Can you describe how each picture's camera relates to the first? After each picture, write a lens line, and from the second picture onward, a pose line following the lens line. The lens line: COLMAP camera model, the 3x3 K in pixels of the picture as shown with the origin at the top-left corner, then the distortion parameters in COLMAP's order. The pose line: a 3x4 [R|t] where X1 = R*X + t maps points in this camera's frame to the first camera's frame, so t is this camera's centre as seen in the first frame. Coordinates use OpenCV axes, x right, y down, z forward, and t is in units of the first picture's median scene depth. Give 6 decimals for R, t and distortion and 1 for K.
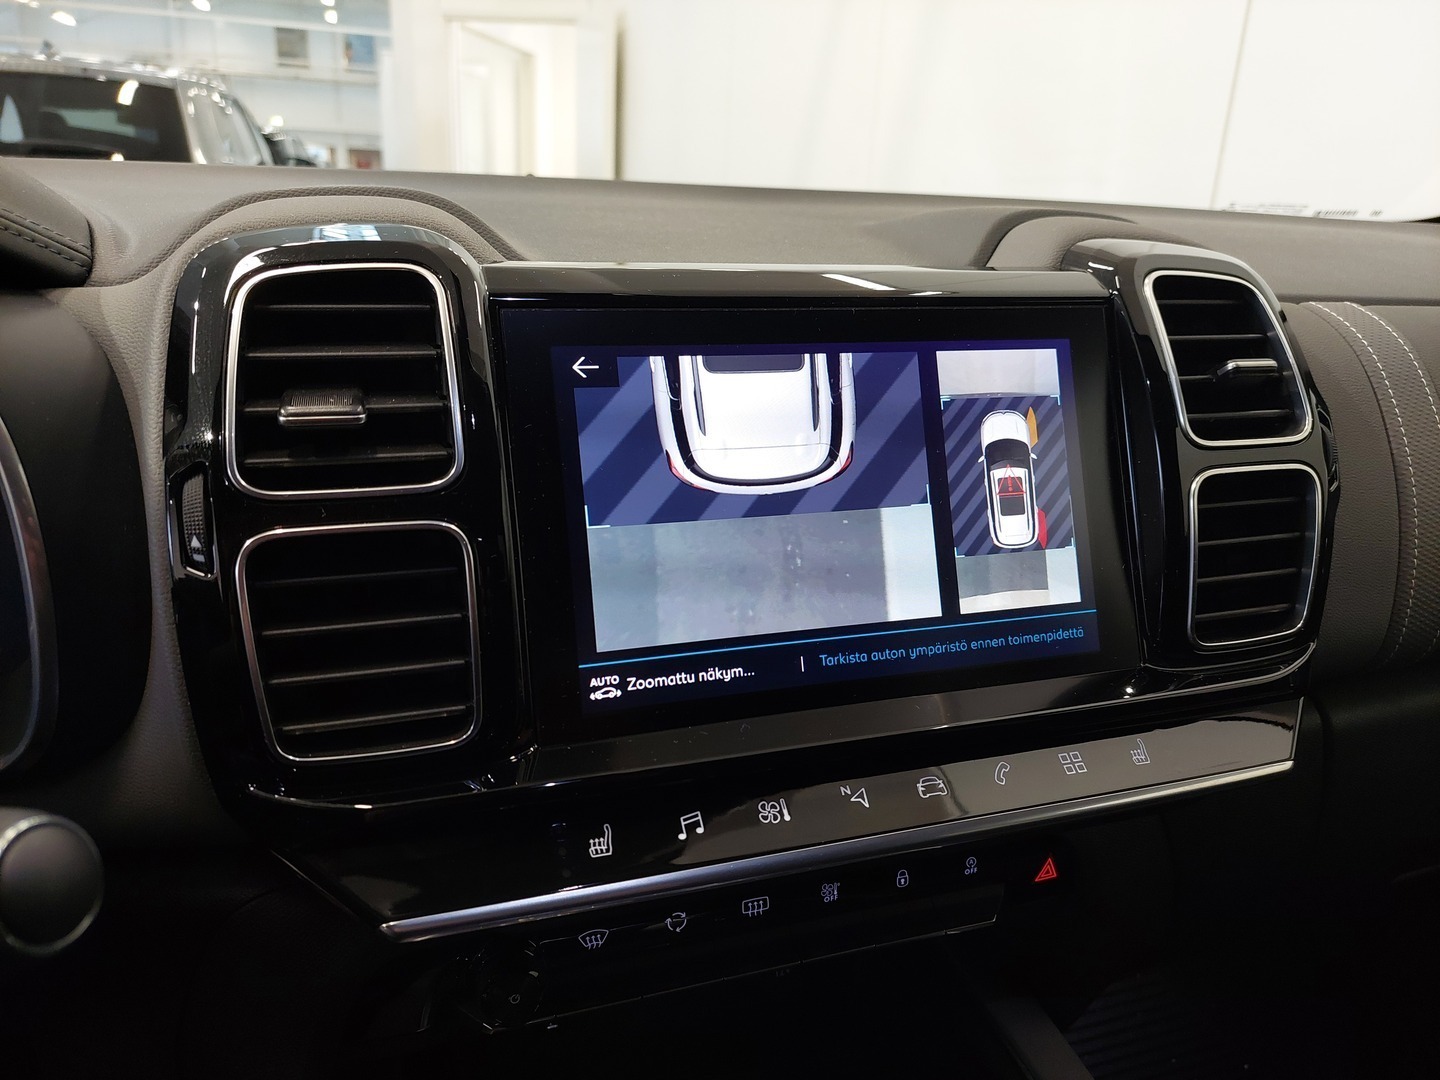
lens RADIAL K [[1034.5, 0, 738.3], [0, 1034.5, 574.3], [0, 0, 1]] dist [0.062572, -0.076639]
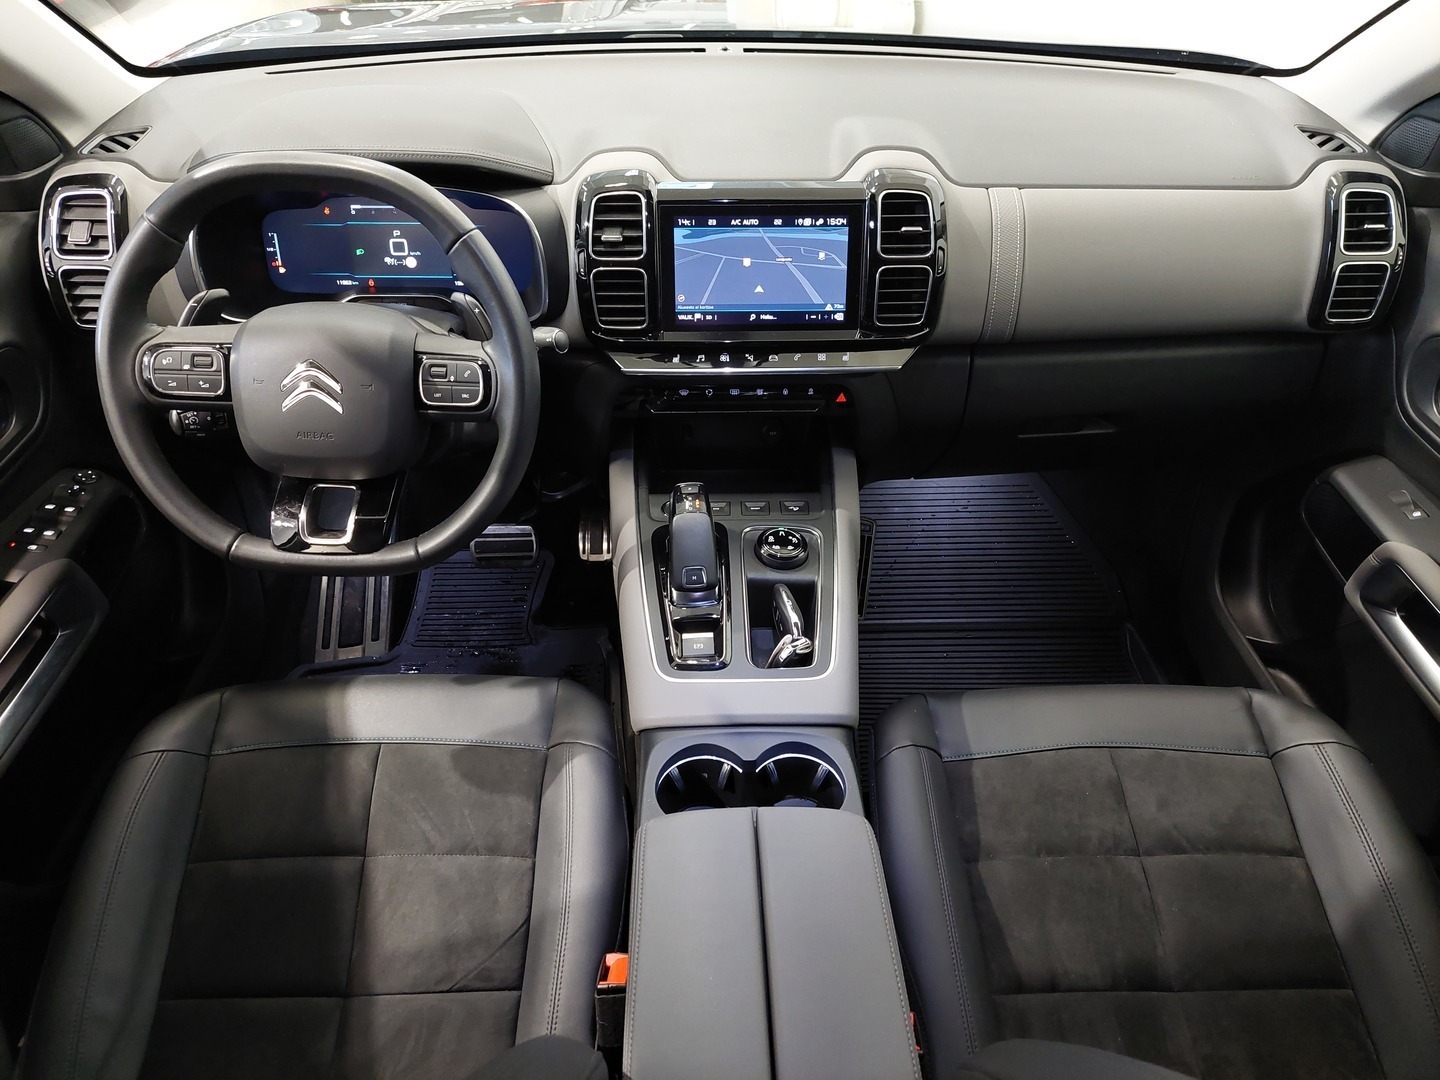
lens RADIAL K [[1035.5, 0, 723.6], [0, 1035.5, 562.0], [0, 0, 1]] dist [0.061796, -0.073971]
pose [[0.953232, 0.175415, -0.246126, 0.917724], [-0.081025, 0.932849, 0.351039, -0.330757], [0.291176, -0.314679, 0.903434, -2.179589]]
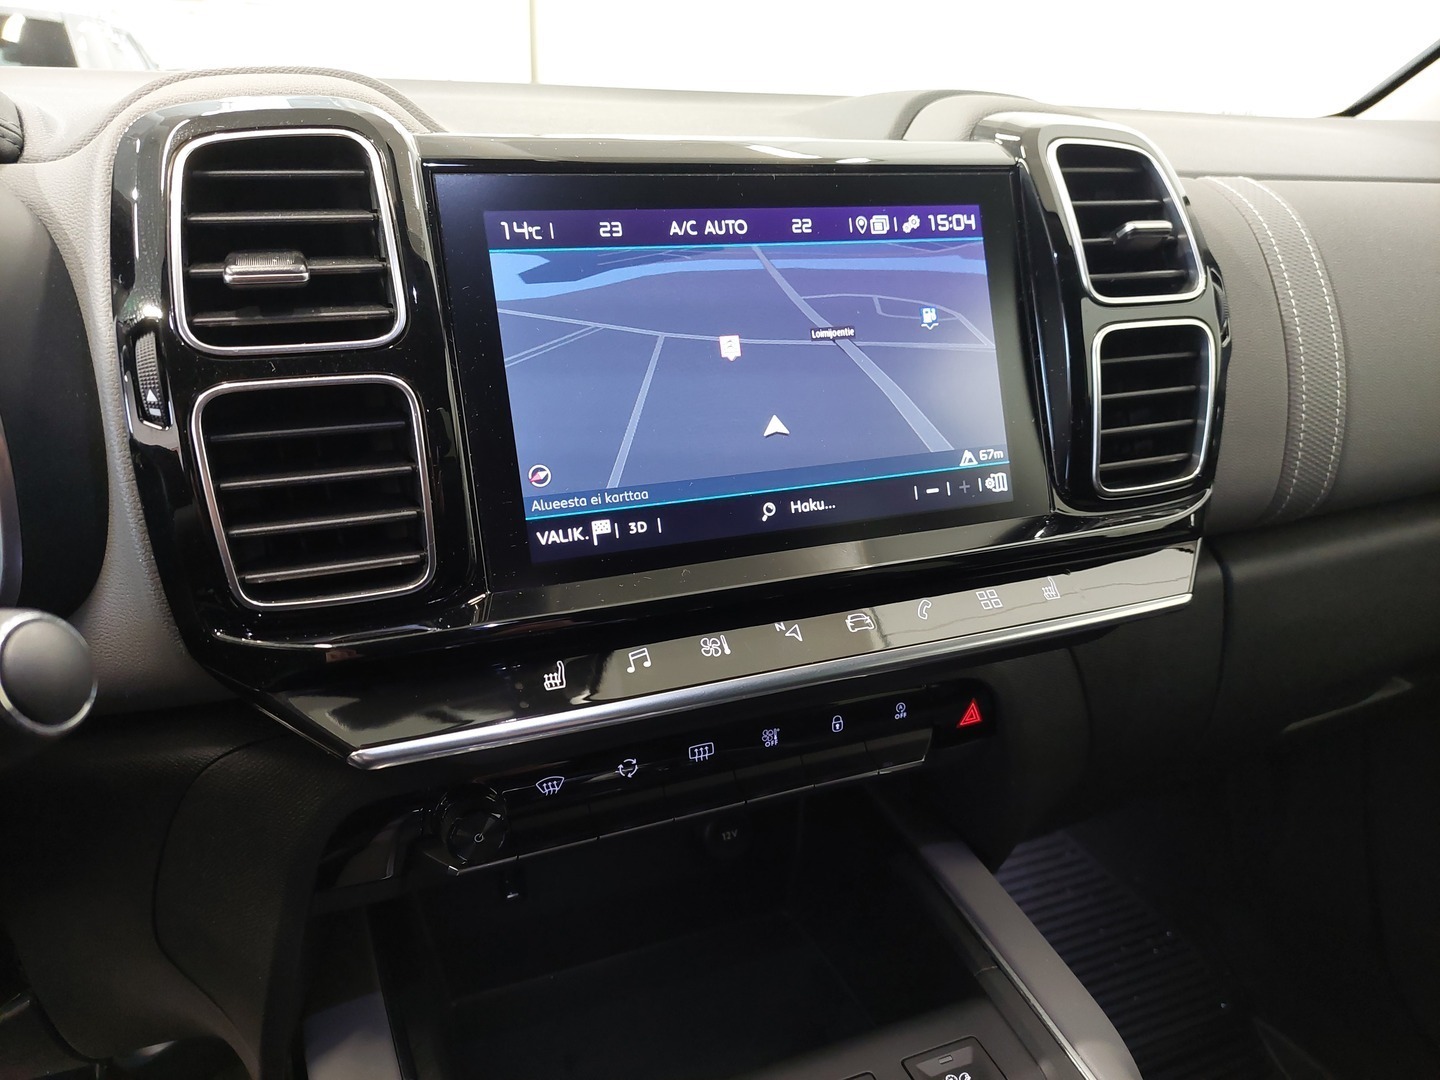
lens RADIAL K [[1035.5, 0, 723.6], [0, 1035.5, 562.0], [0, 0, 1]] dist [0.061796, -0.073971]
pose [[0.998129, -0.038420, 0.047566, -0.003972], [0.036254, 0.998302, 0.045586, 0.080520], [-0.049236, -0.043777, 0.997827, -0.058774]]
